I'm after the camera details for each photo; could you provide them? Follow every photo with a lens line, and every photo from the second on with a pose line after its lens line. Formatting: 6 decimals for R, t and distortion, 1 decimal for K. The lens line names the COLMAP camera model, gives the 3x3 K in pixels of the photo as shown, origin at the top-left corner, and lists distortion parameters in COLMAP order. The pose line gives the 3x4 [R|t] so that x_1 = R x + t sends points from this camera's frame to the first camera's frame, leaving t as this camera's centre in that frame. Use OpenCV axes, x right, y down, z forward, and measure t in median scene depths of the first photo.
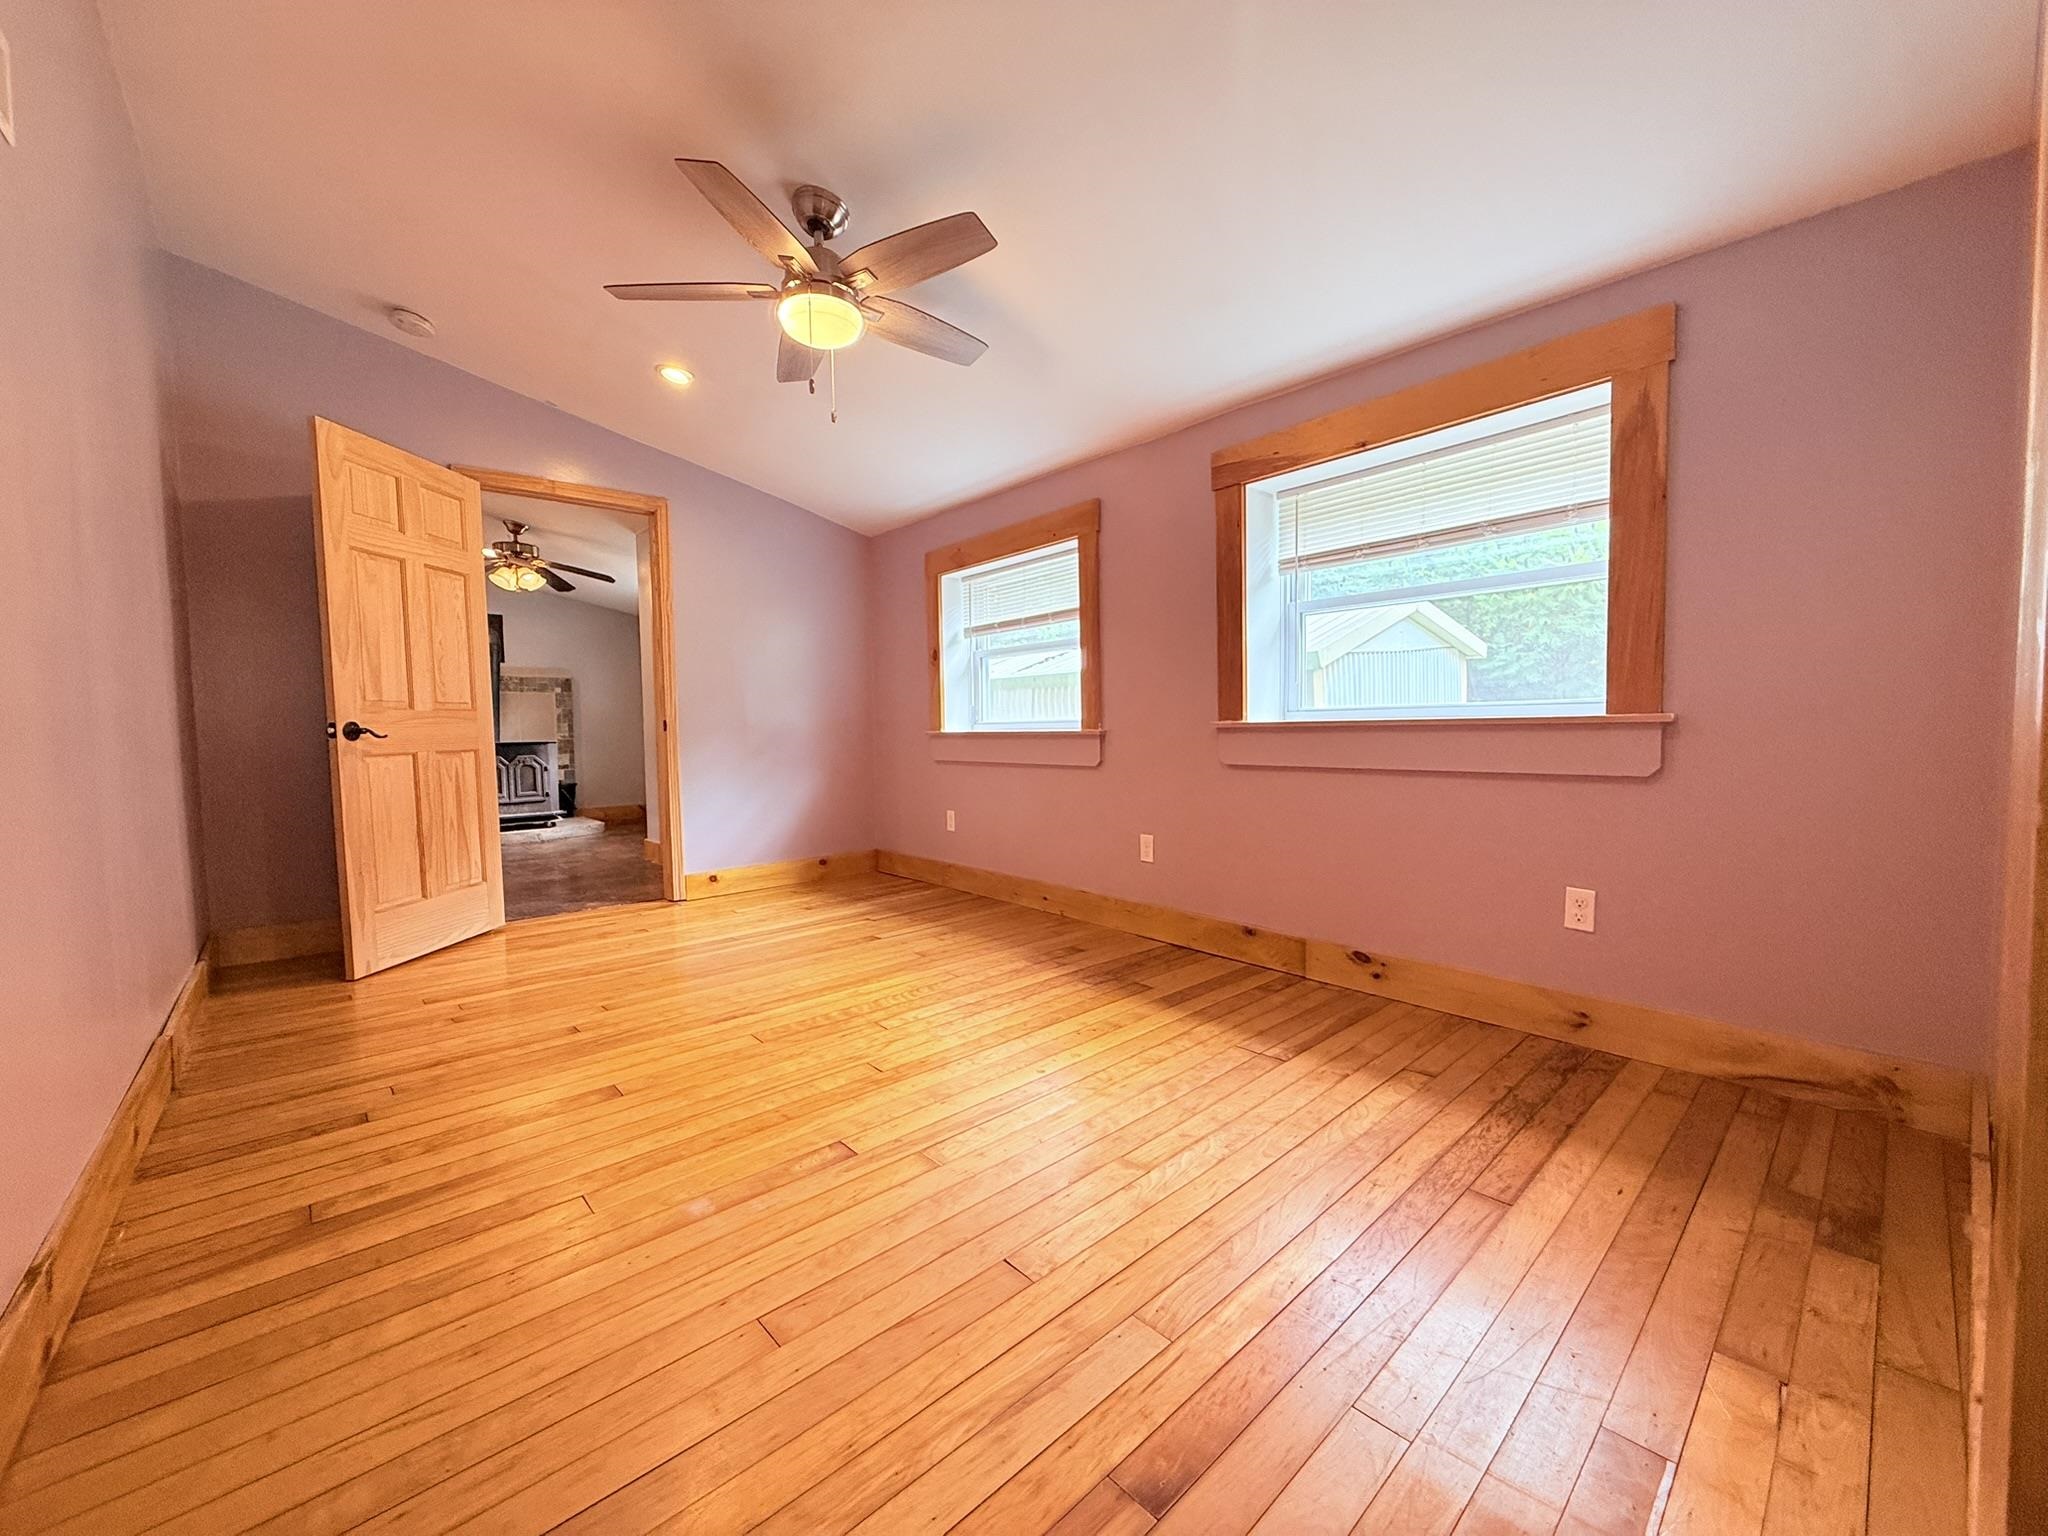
lens RADIAL K [[814.6, 0, 1022.3], [0, 814.6, 767.0], [0, 0, 1]] dist [0.001333, 0.000145]
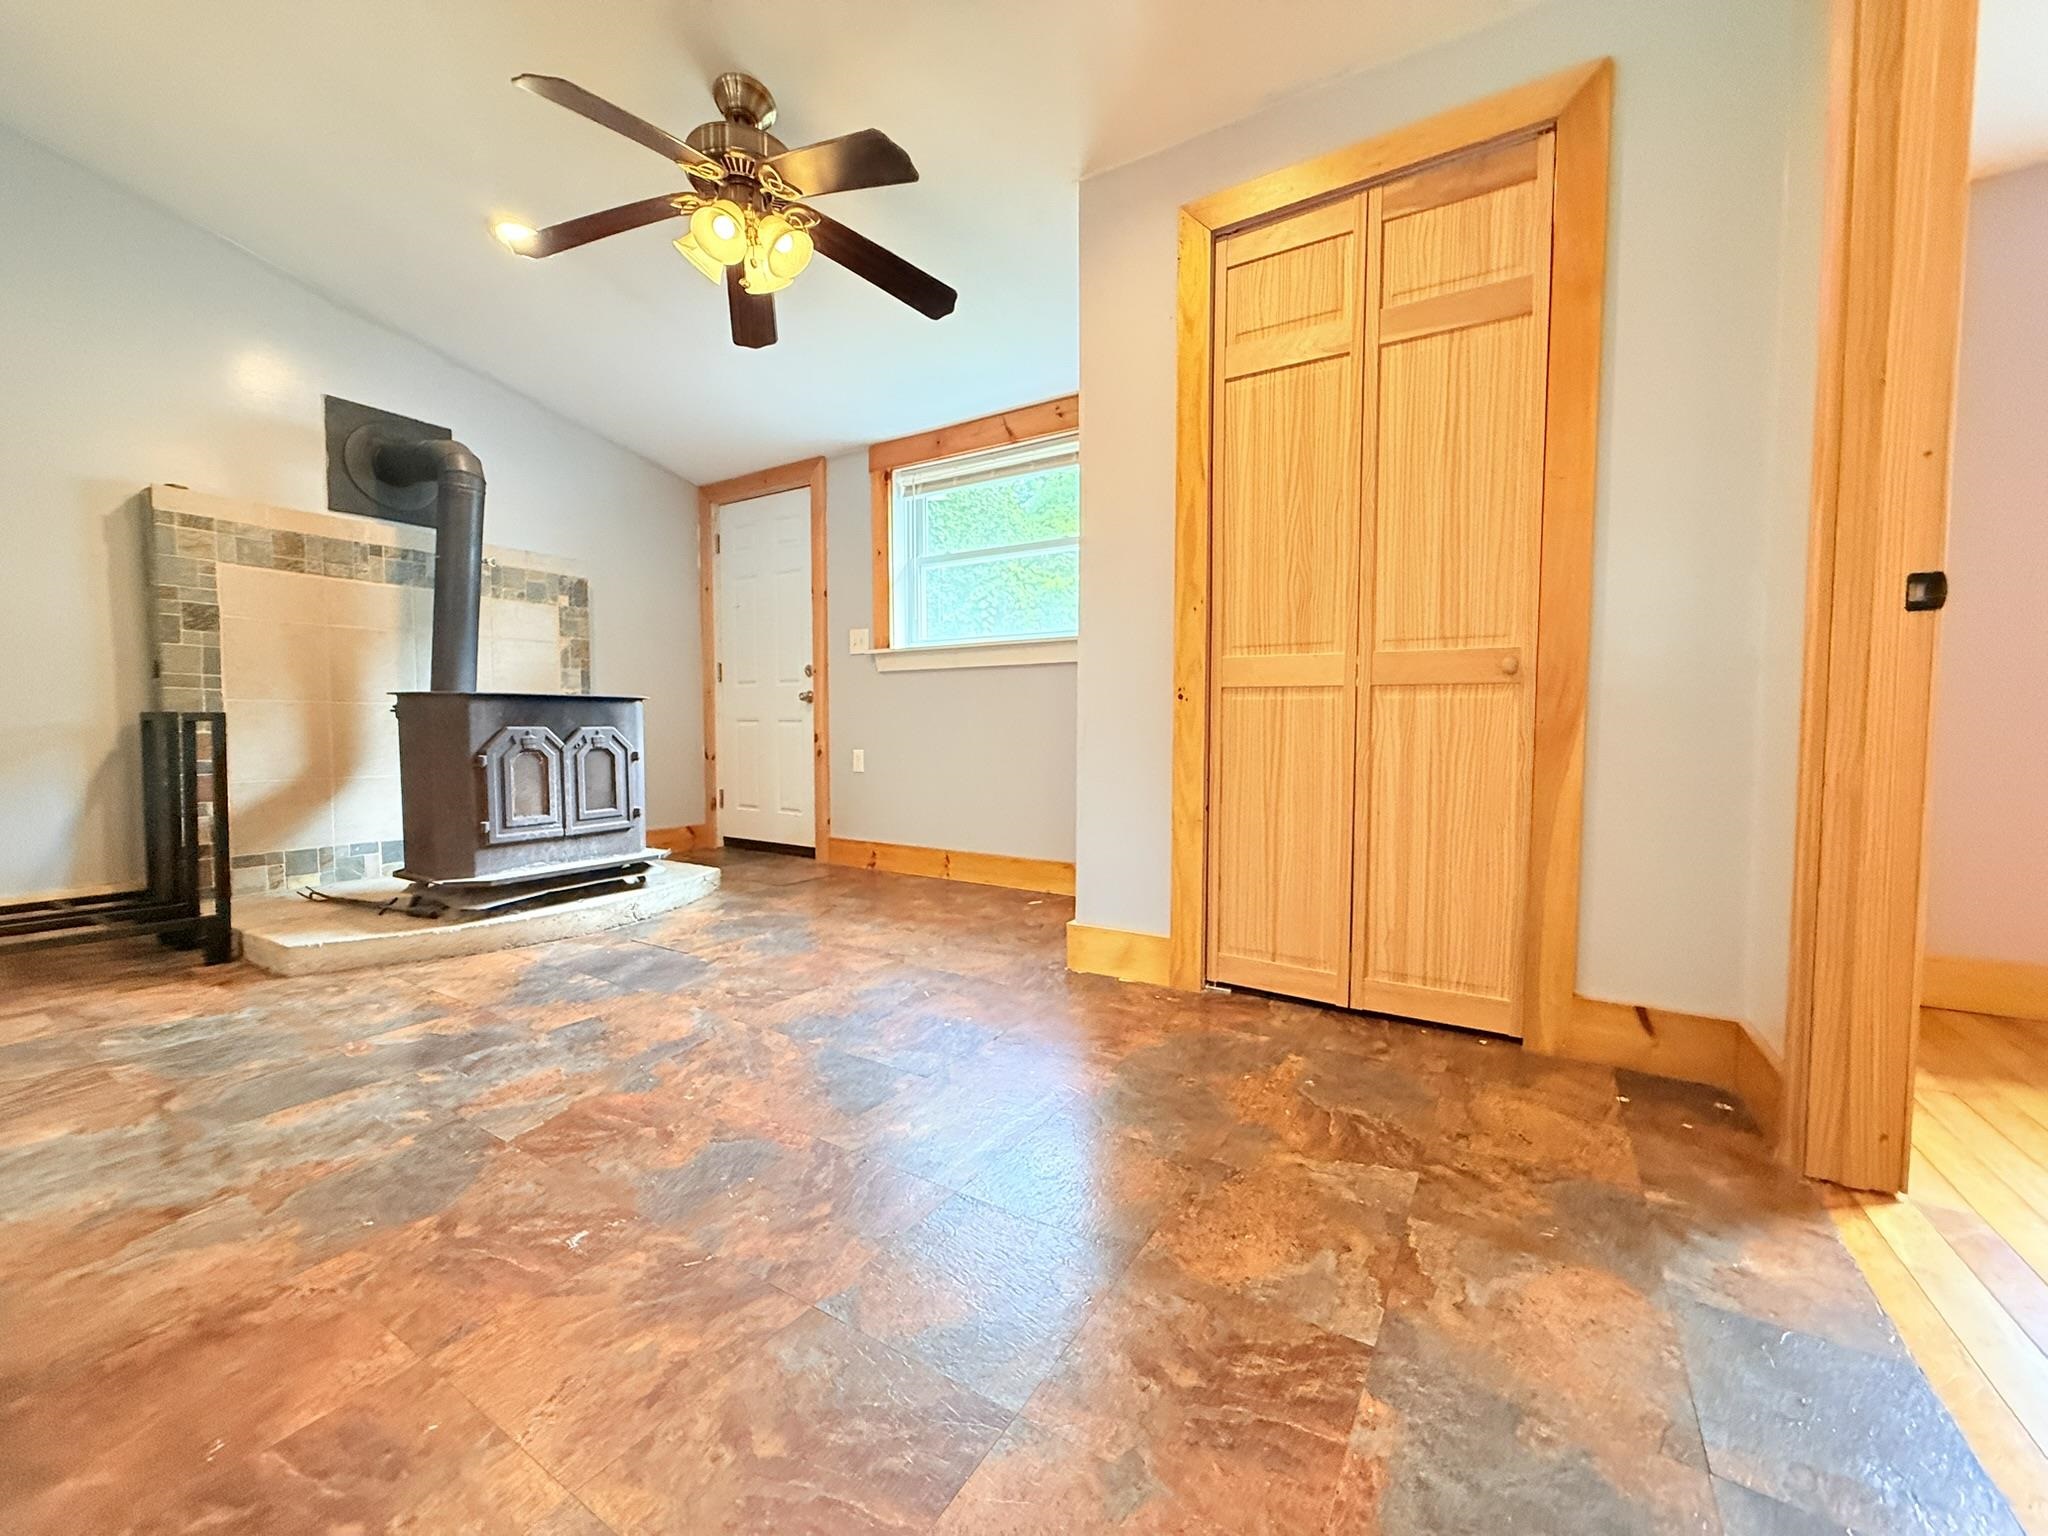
lens RADIAL K [[814.6, 0, 1024.2], [0, 814.6, 768.1], [0, 0, 1]] dist [0.001333, 0.000145]
pose [[0.952580, 0.005452, 0.304238, -0.988265], [-0.002616, 0.999949, -0.009728, 0.022794], [-0.304276, 0.008471, 0.952546, 0.977160]]
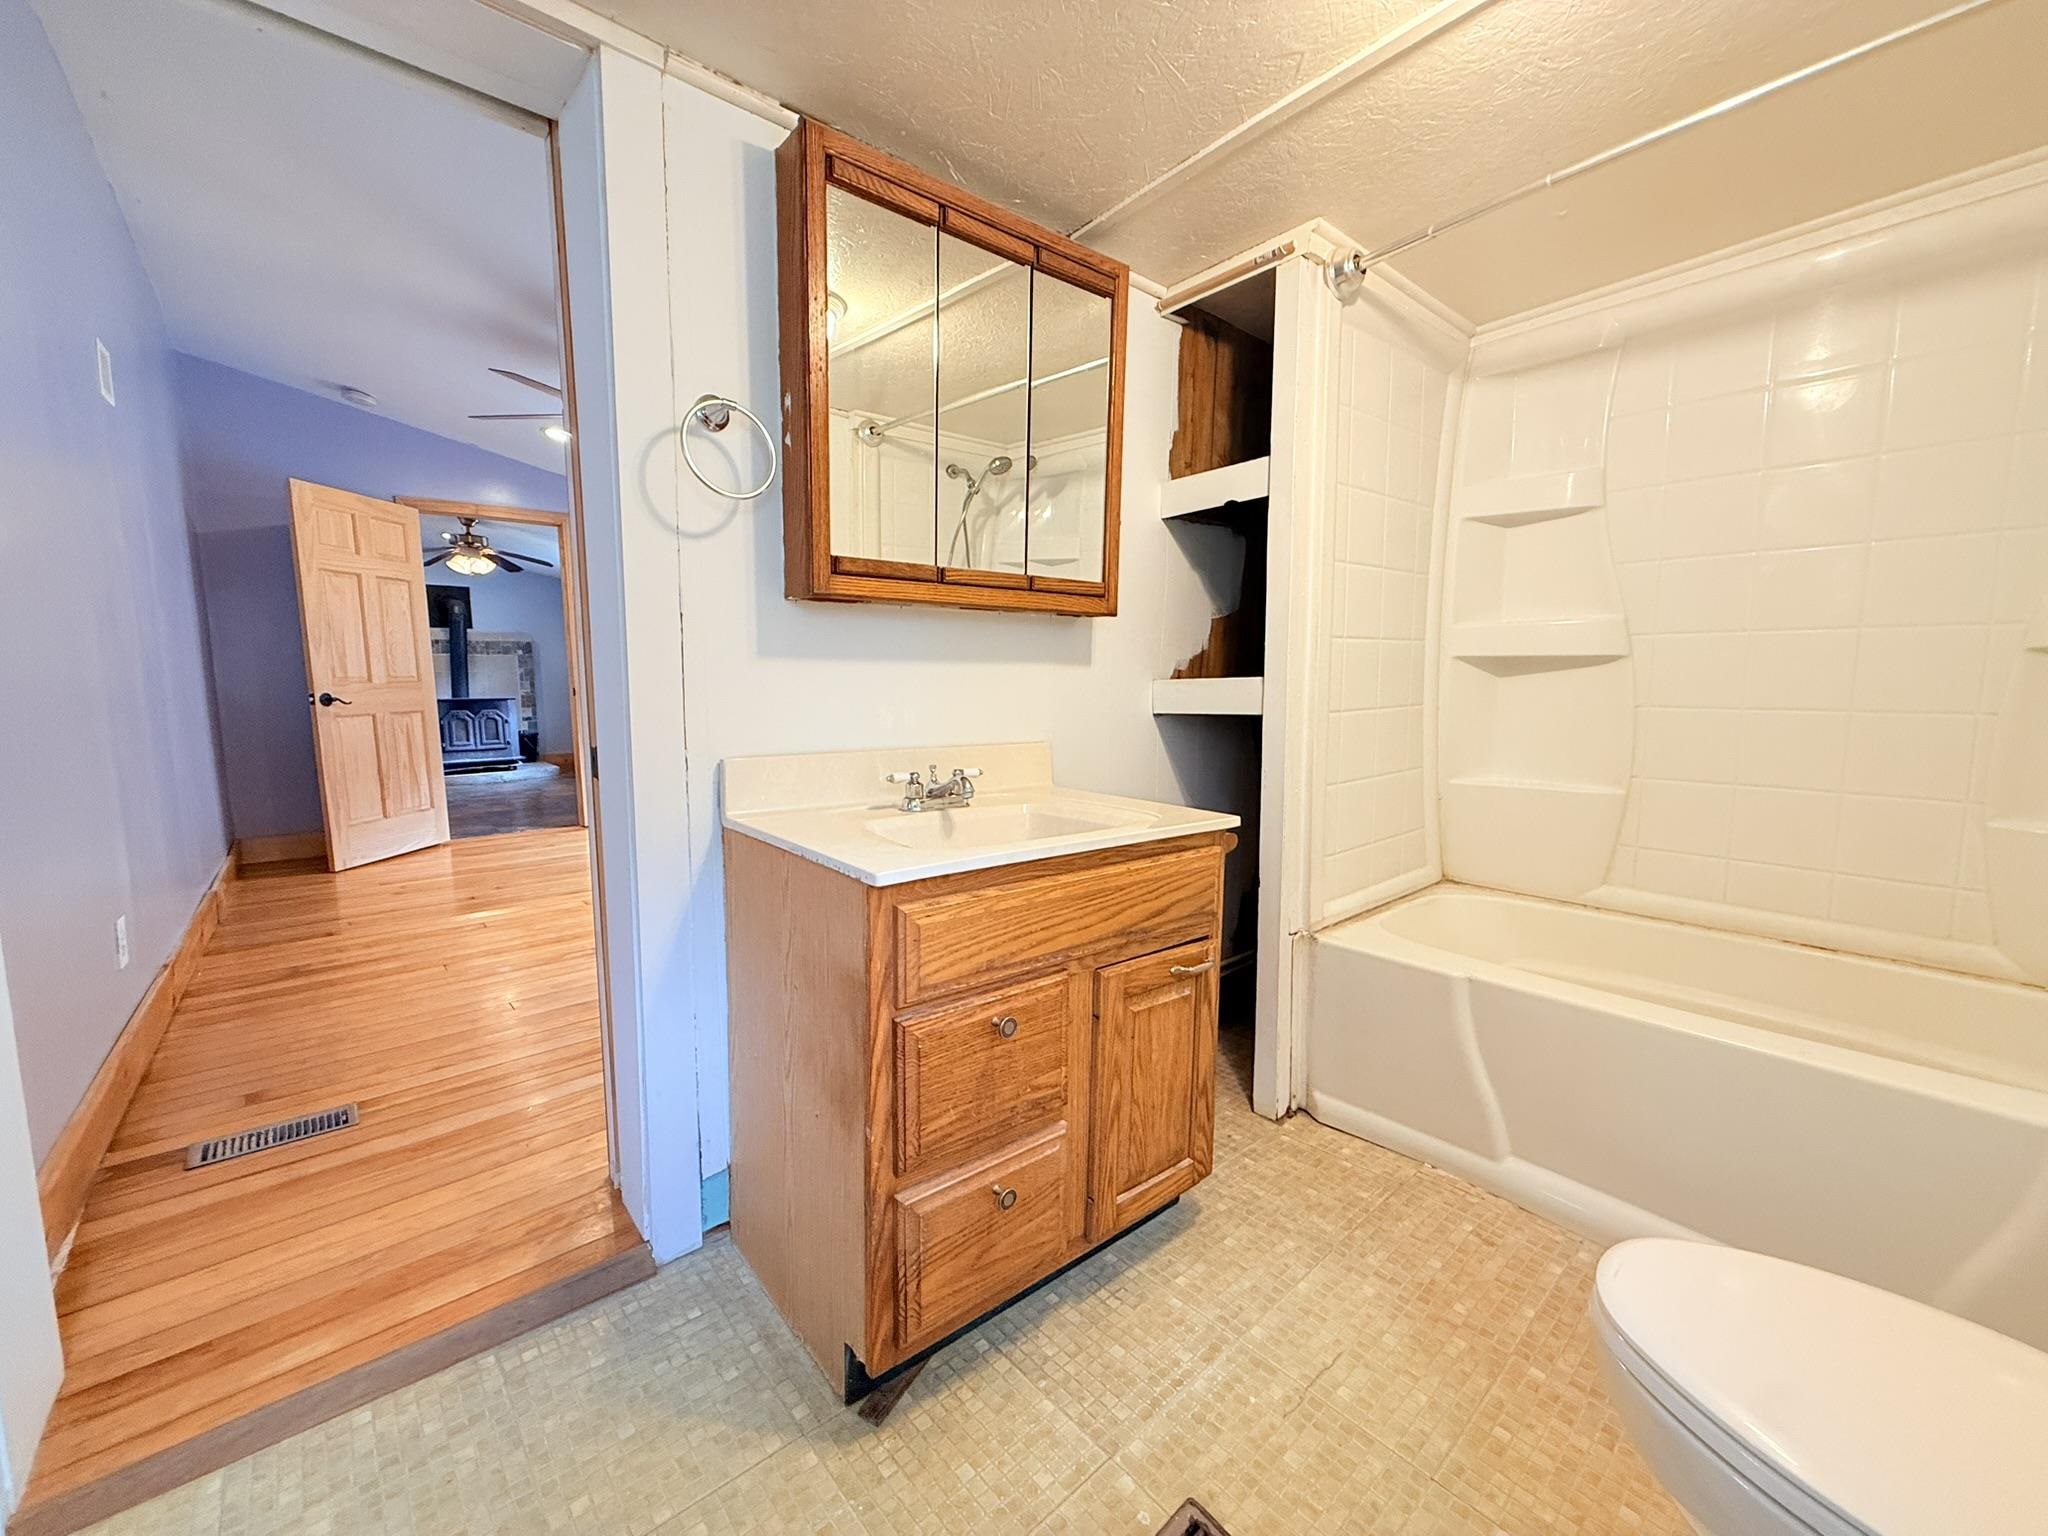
lens RADIAL K [[814.6, 0, 1023.2], [0, 814.6, 763.6], [0, 0, 1]] dist [0.001333, 0.000145]
pose [[0.999943, 0.007279, -0.007756, 0.338716], [-0.006815, 0.998275, 0.058316, -0.019756], [0.008167, -0.058259, 0.998268, -0.348275]]
